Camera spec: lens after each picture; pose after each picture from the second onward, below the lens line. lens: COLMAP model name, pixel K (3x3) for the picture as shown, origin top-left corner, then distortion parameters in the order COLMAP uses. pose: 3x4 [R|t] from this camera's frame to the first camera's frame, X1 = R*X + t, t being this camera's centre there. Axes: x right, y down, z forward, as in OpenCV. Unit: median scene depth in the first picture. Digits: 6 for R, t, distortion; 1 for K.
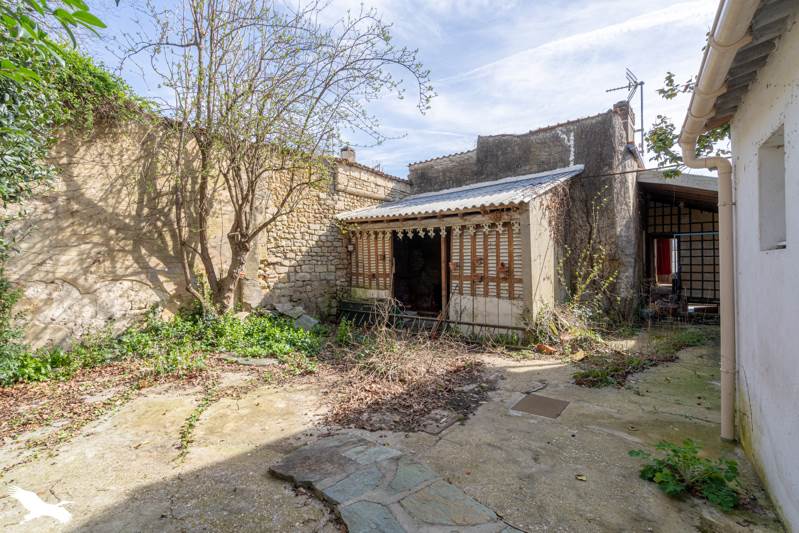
lens RADIAL K [[367.1, 0, 394.5], [0, 367.1, 266.5], [0, 0, 1]] dist [0.000290, -0.000032]
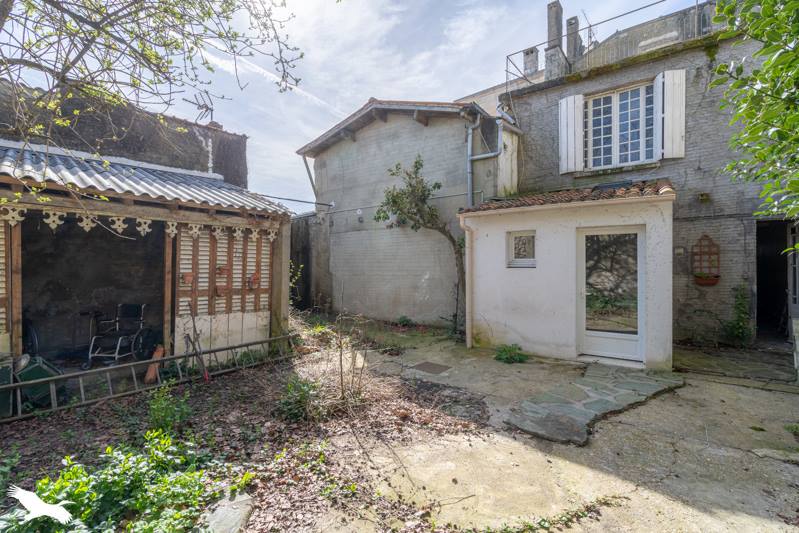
lens RADIAL K [[367.1, 0, 394.8], [0, 367.1, 263.1], [0, 0, 1]] dist [0.000290, -0.000032]
pose [[-0.007102, 0.012108, 0.999901, -0.584531], [0.009884, 0.999879, -0.012038, -0.018318], [-0.999926, 0.009797, -0.007220, 0.605206]]
